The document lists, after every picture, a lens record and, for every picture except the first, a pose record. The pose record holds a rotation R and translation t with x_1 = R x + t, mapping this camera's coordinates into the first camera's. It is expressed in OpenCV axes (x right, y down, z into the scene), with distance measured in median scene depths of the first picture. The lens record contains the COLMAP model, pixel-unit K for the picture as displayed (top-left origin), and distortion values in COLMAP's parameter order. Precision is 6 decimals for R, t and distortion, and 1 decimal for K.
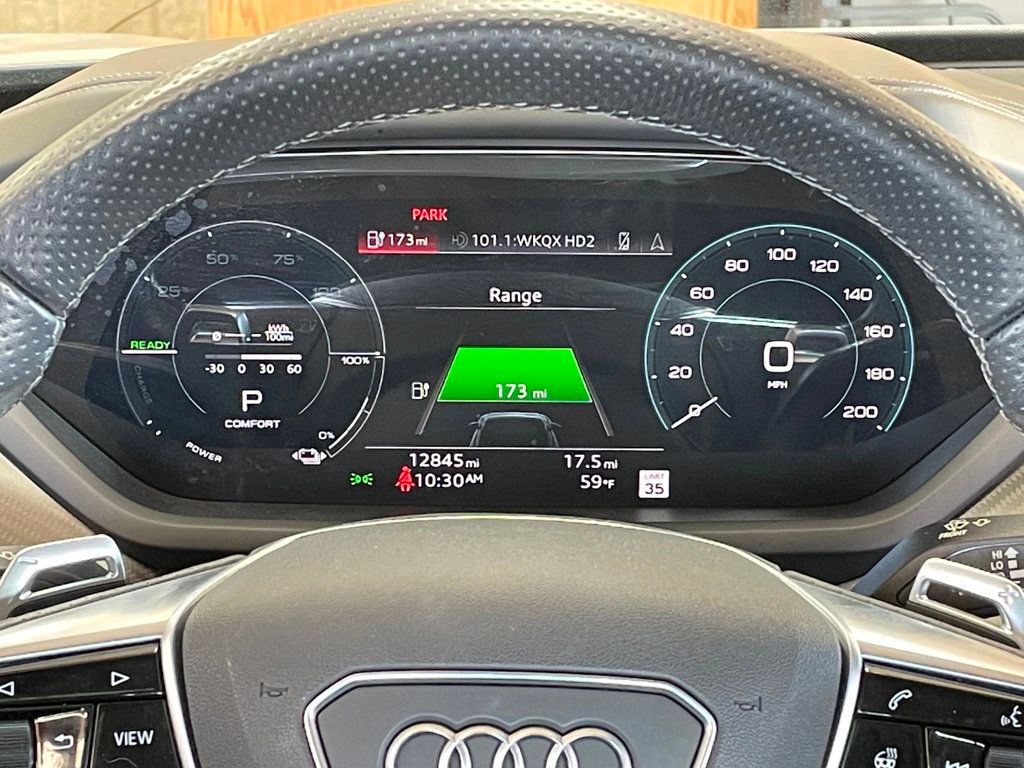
lens RADIAL K [[2462.1, 0, 509.2], [0, 2462.1, 384.9], [0, 0, 1]] dist [0.138664, 0.000000]
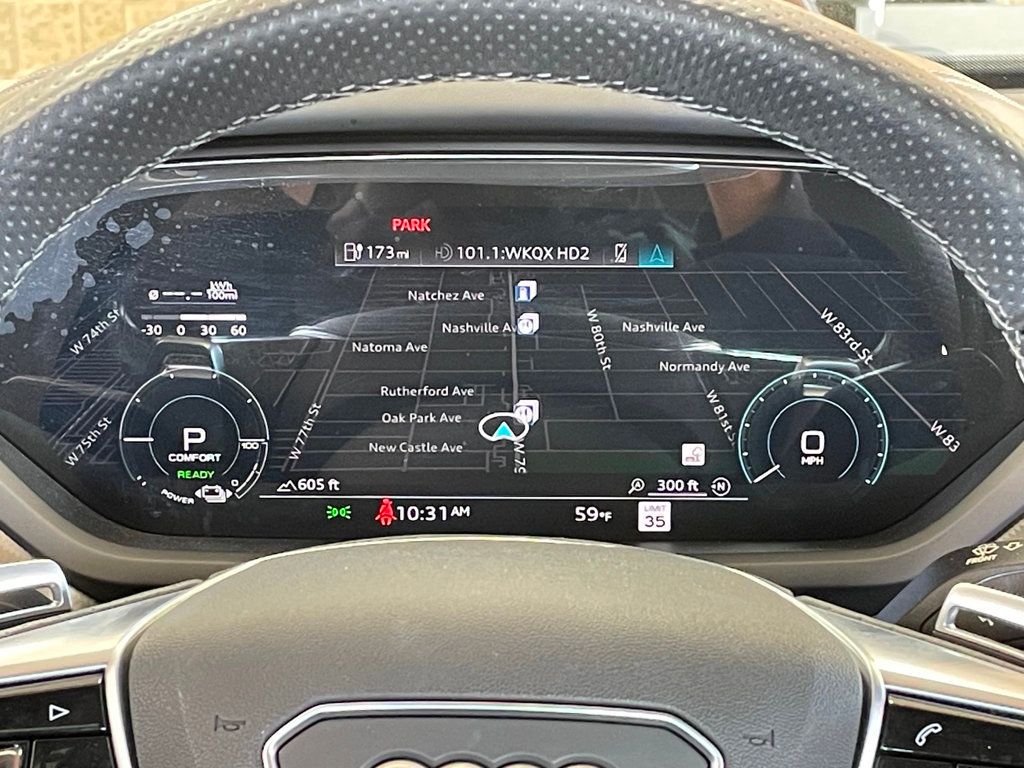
lens RADIAL K [[2462.1, 0, 509.6], [0, 2462.1, 405.1], [0, 0, 1]] dist [0.138664, 0.000000]
pose [[0.999998, -0.001842, -0.000539, 0.006716], [0.001827, 0.999630, -0.027123, 0.031588], [0.000589, 0.027122, 0.999632, 0.097827]]
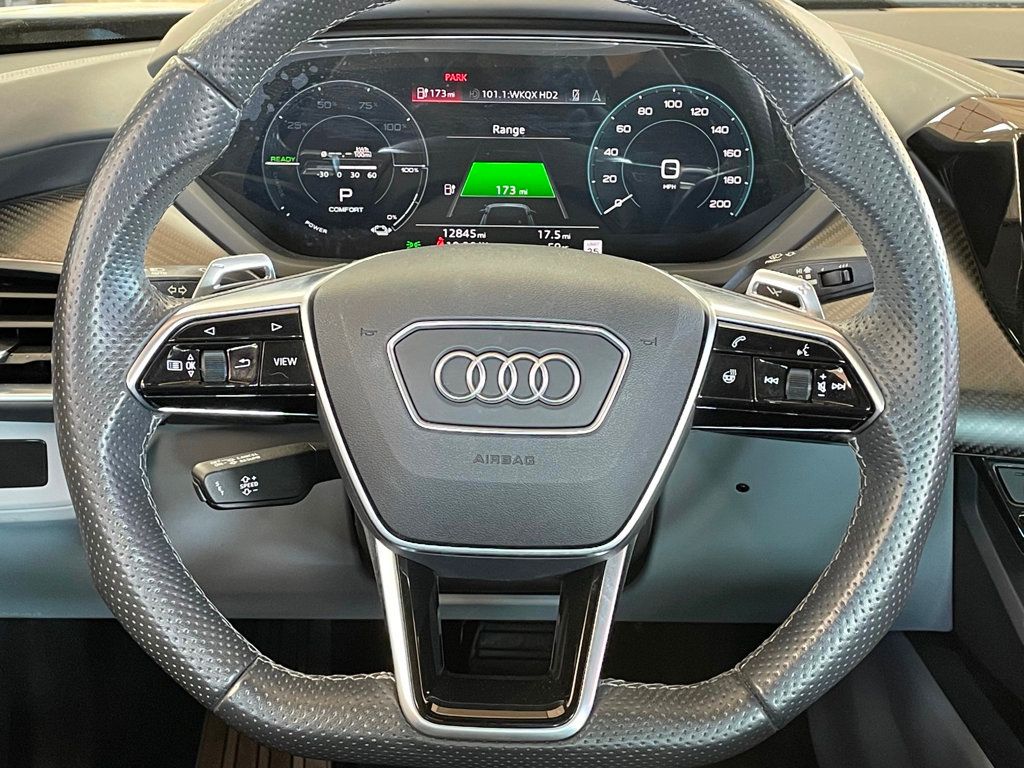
lens RADIAL K [[1644.5, 0, 509.8], [0, 1644.5, 387.7], [0, 0, 1]] dist [0.141217, 0.000000]
pose [[0.999926, 0.004486, 0.011265, -0.010883], [-0.005155, 0.998181, 0.060061, 0.090607], [-0.010975, -0.060115, 0.998131, -0.124576]]
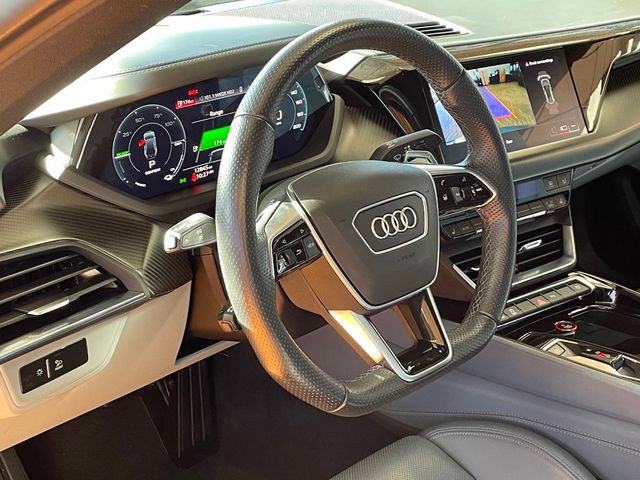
lens RADIAL K [[1027.8, 0, 321.5], [0, 1027.8, 237.8], [0, 0, 1]] dist [0.141217, 0.000000]
pose [[0.702341, -0.279972, 0.654472, -1.105379], [0.195590, 0.959920, 0.200741, -0.163966], [-0.684443, -0.012980, 0.728951, -0.105023]]
